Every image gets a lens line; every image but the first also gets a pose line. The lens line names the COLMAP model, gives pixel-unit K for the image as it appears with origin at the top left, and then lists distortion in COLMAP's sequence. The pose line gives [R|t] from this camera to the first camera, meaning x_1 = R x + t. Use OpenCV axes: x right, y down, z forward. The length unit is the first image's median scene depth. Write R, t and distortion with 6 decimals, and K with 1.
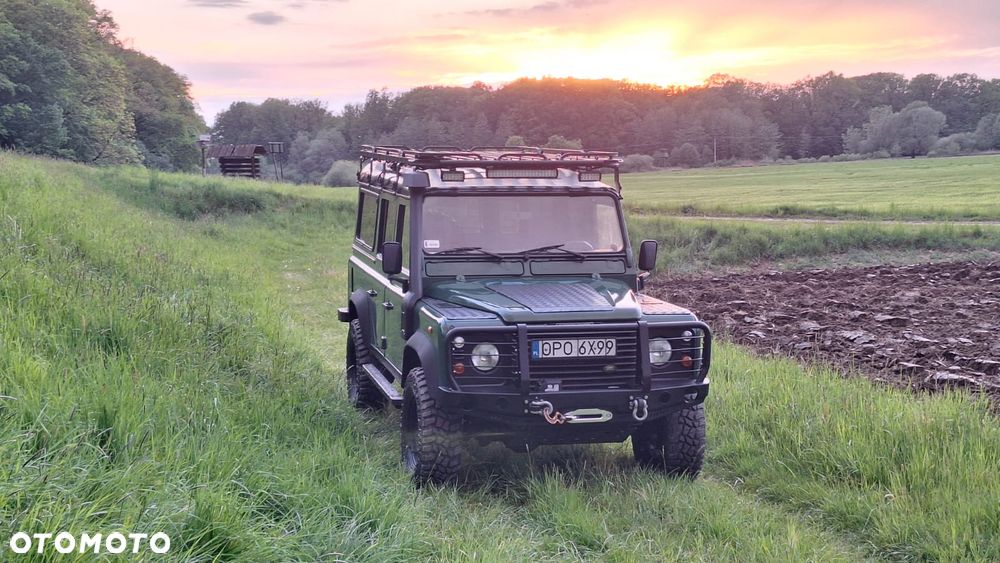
lens RADIAL K [[1494.0, 0, 498.3], [0, 1494.0, 261.8], [0, 0, 1]] dist [0.145977, -0.081617]
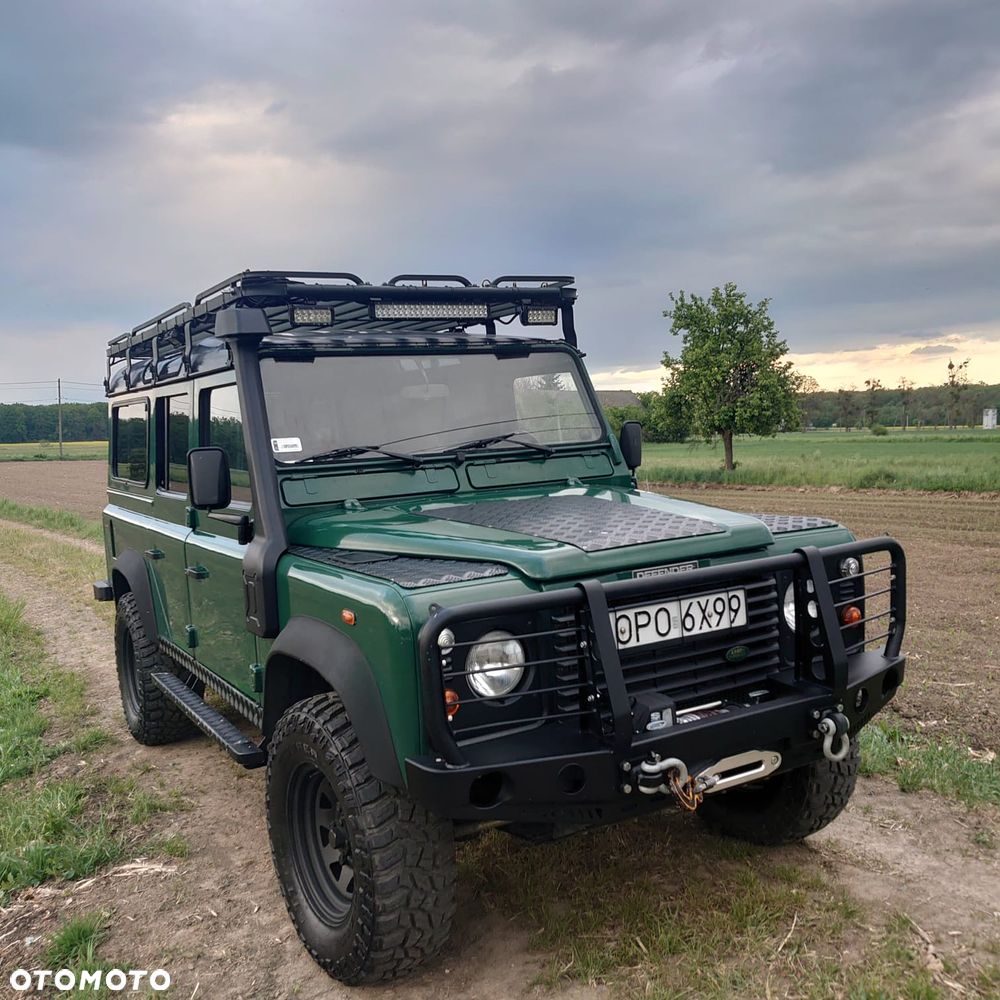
lens RADIAL K [[1016.7, 0, 506.4], [0, 1016.7, 528.8], [0, 0, 1]] dist [0.157855, -0.520279]
pose [[0.953461, -0.095034, 0.286148, -0.075786], [0.091714, 0.995471, 0.025014, 0.015150], [-0.287229, 0.002394, 0.957859, 0.630393]]
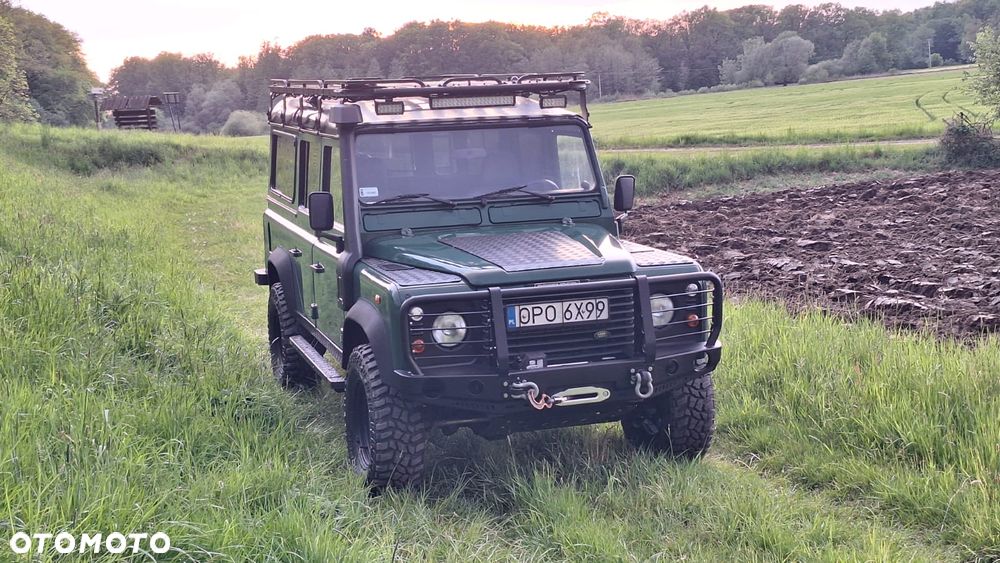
lens RADIAL K [[1420.7, 0, 500.0], [0, 1420.7, 281.5], [0, 0, 1]] dist [0.180402, -0.318333]
pose [[0.996227, -0.051423, 0.069904, -0.029743], [0.047377, 0.997171, 0.058355, -0.005040], [-0.072707, -0.054823, 0.995845, 0.208173]]
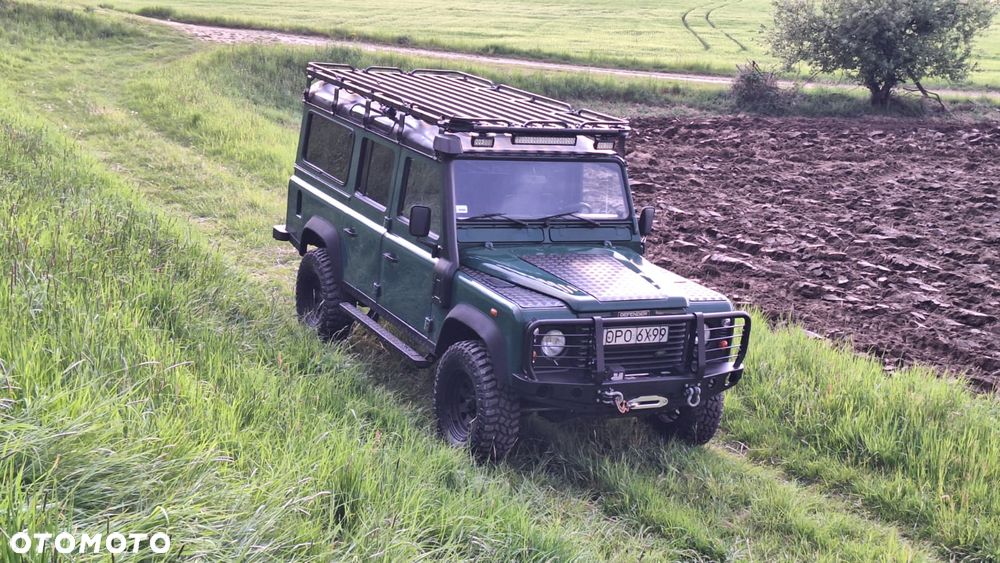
lens RADIAL K [[1420.7, 0, 500.0], [0, 1420.7, 281.5], [0, 0, 1]] dist [0.180402, -0.318333]
pose [[0.966778, 0.025980, 0.254296, -0.258906], [-0.065897, 0.986528, 0.149736, -0.108088], [-0.246979, -0.161518, 0.955465, 0.069746]]
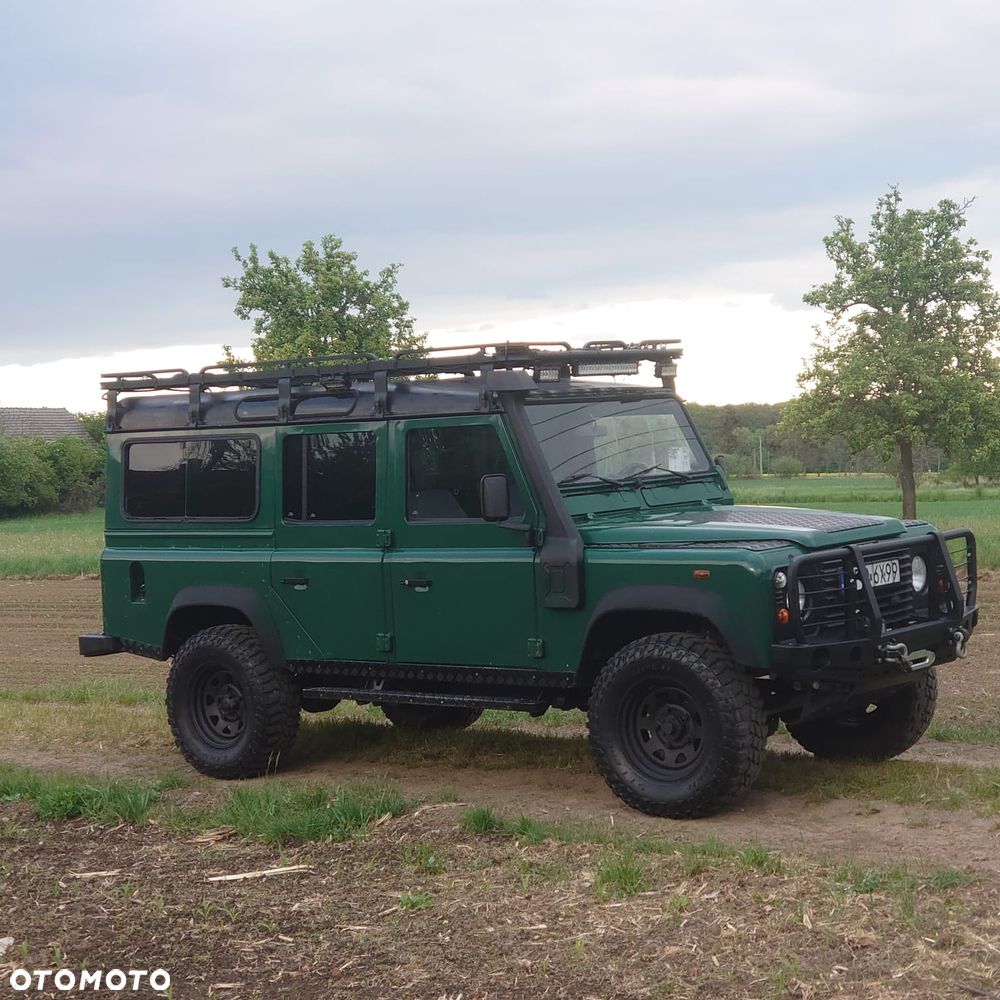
lens RADIAL K [[2121.9, 0, 452.0], [0, 2121.9, 501.8], [0, 0, 1]] dist [0.038418, 0.852915]
pose [[0.797407, -0.074511, 0.598824, -0.660414], [0.113873, 0.993099, -0.028066, 0.024051], [-0.592600, 0.090570, 0.800389, 0.240224]]
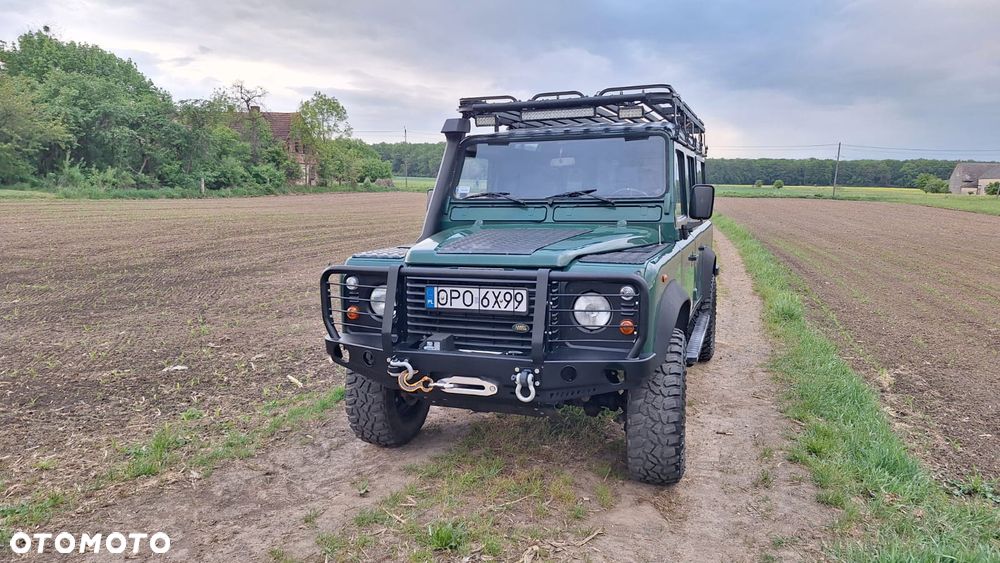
lens RADIAL K [[686.9, 0, 500.0], [0, 686.9, 281.5], [0, 0, 1]] dist [0.102517, -0.121700]
pose [[0.836231, 0.051382, -0.545964, 0.231929], [-0.029910, 0.998392, 0.048150, 0.026804], [0.547561, -0.023935, 0.836424, 0.617874]]
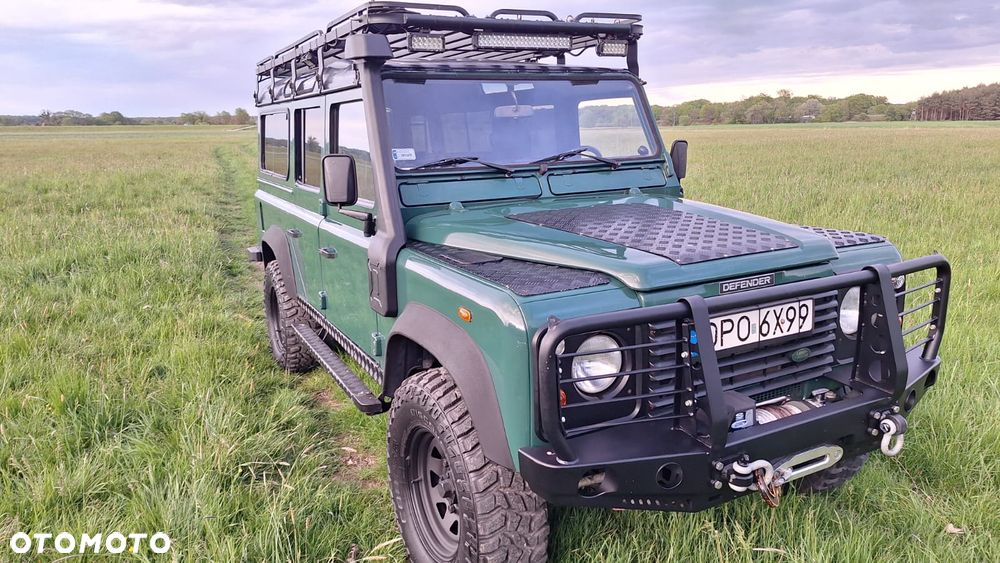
lens RADIAL K [[686.9, 0, 500.0], [0, 686.9, 281.5], [0, 0, 1]] dist [0.102517, -0.121700]
pose [[0.966642, -0.089685, 0.239918, -0.078938], [0.059360, 0.989633, 0.130775, 0.005247], [-0.249159, -0.112171, 0.961945, 0.701067]]
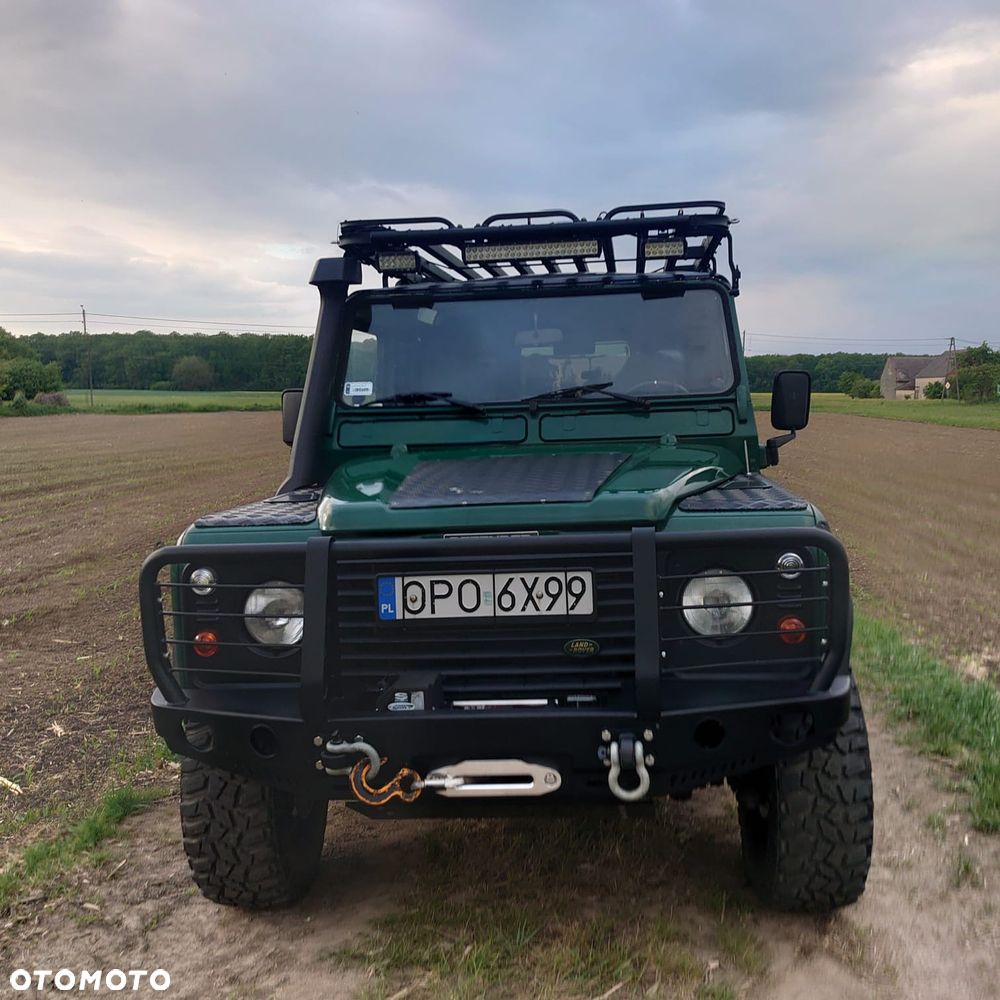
lens RADIAL K [[1062.1, 0, 549.0], [0, 1062.1, 493.9], [0, 0, 1]] dist [0.179786, -0.549929]
pose [[0.952672, -0.018107, -0.303460, 0.136219], [0.018426, 0.999829, -0.001812, 0.027665], [0.303441, -0.003865, 0.952843, 0.648014]]
